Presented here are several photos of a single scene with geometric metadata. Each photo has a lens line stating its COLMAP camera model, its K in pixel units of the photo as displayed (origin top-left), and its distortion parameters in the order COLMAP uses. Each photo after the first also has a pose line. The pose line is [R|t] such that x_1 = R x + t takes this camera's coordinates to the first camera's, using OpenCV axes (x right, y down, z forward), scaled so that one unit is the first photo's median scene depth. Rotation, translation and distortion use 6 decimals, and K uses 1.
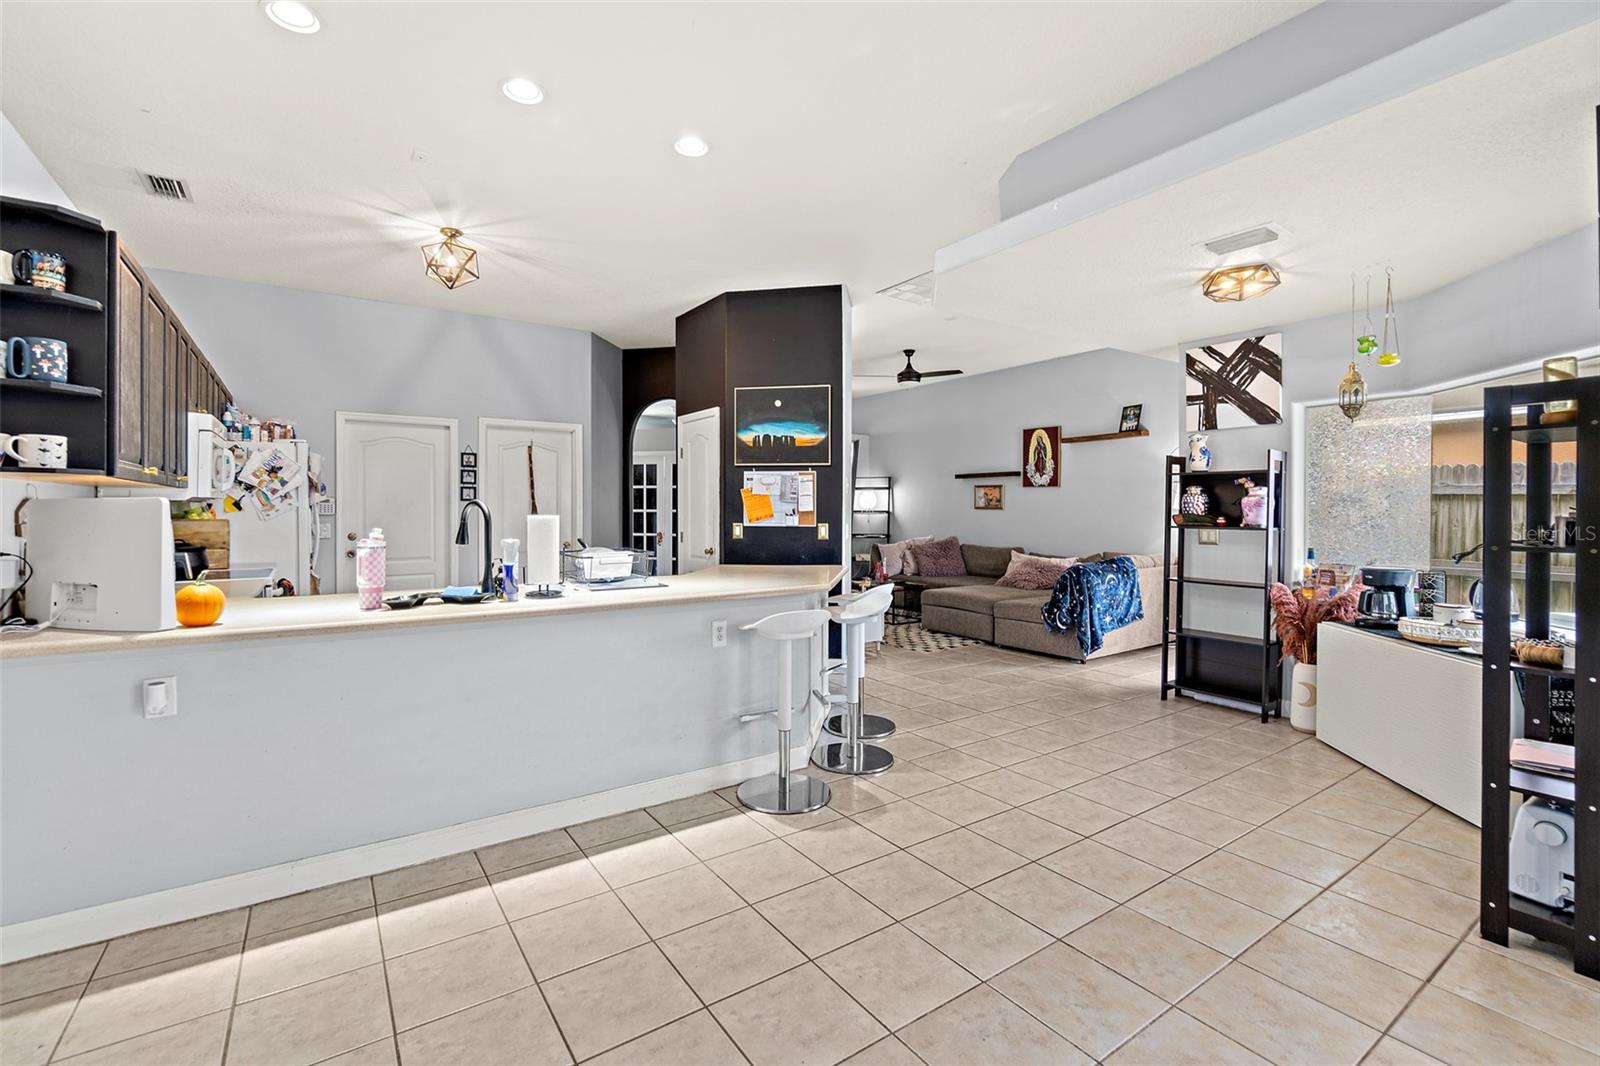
lens RADIAL K [[699.8, 0, 796.8], [0, 699.8, 522.3], [0, 0, 1]] dist [-0.001055, -0.000043]
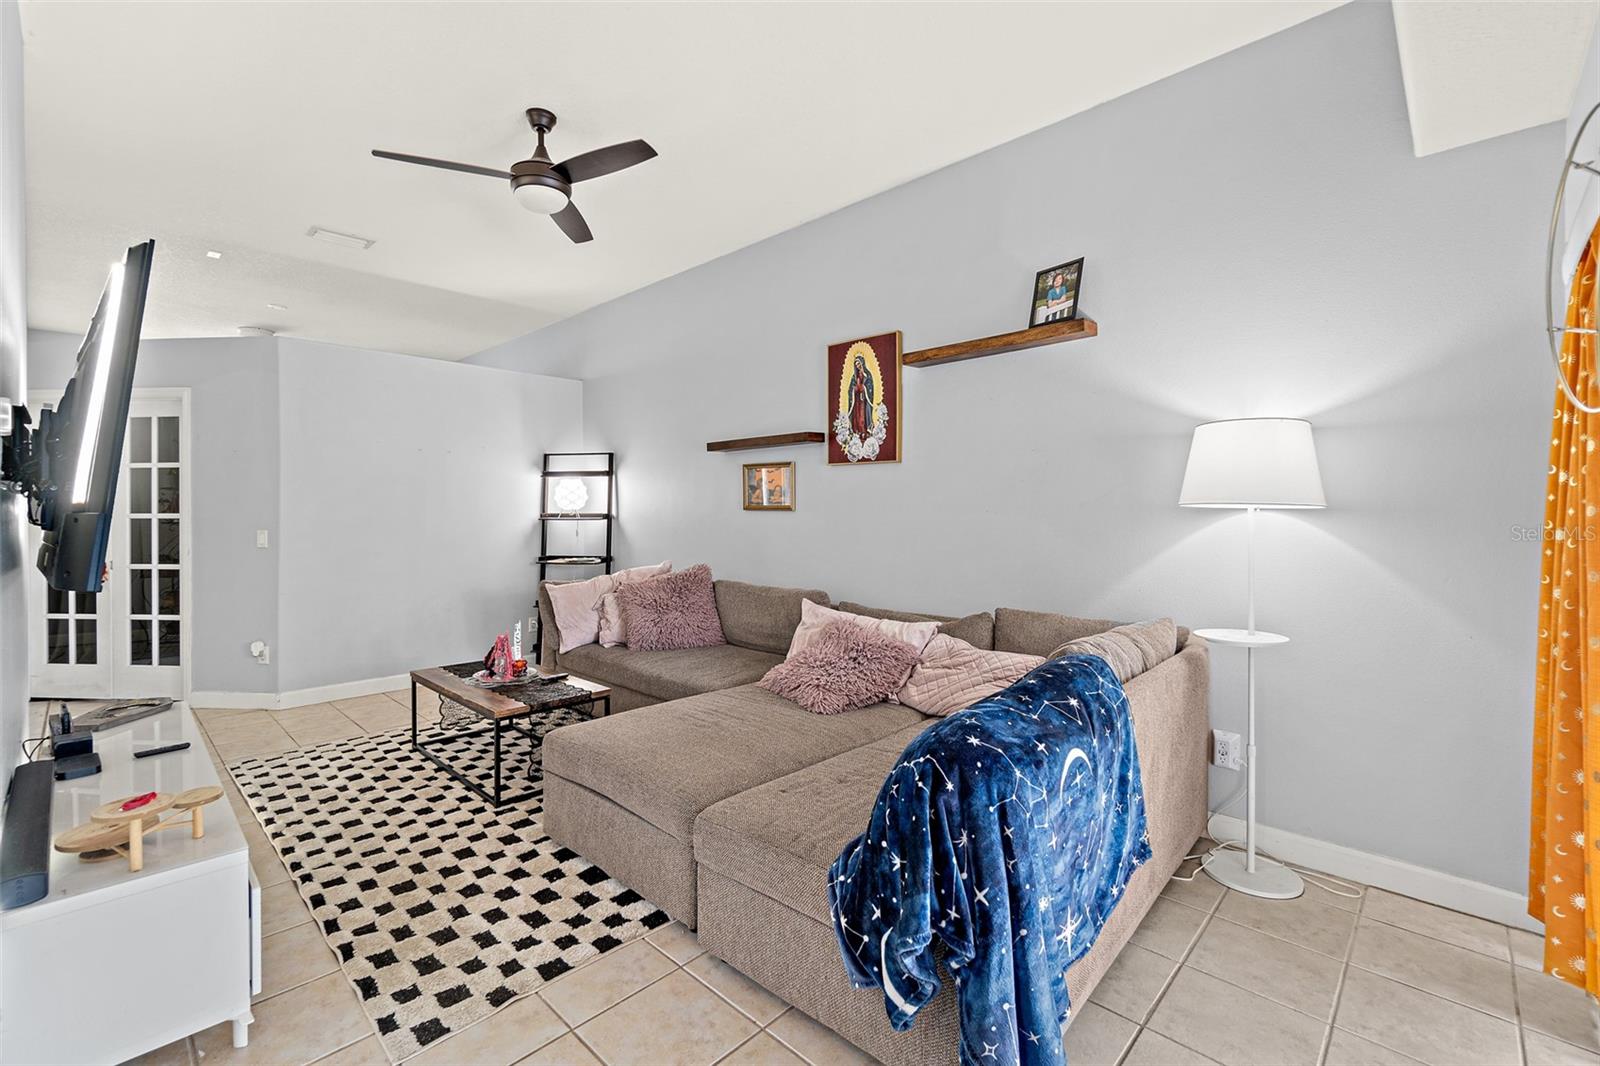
lens RADIAL K [[699.8, 0, 803.8], [0, 699.8, 527.6], [0, 0, 1]] dist [-0.001055, -0.000043]
pose [[0.977117, -0.007650, 0.212564, 0.209942], [0.007007, 0.999968, 0.003779, -0.008869], [-0.212586, -0.002203, 0.977140, 0.547514]]
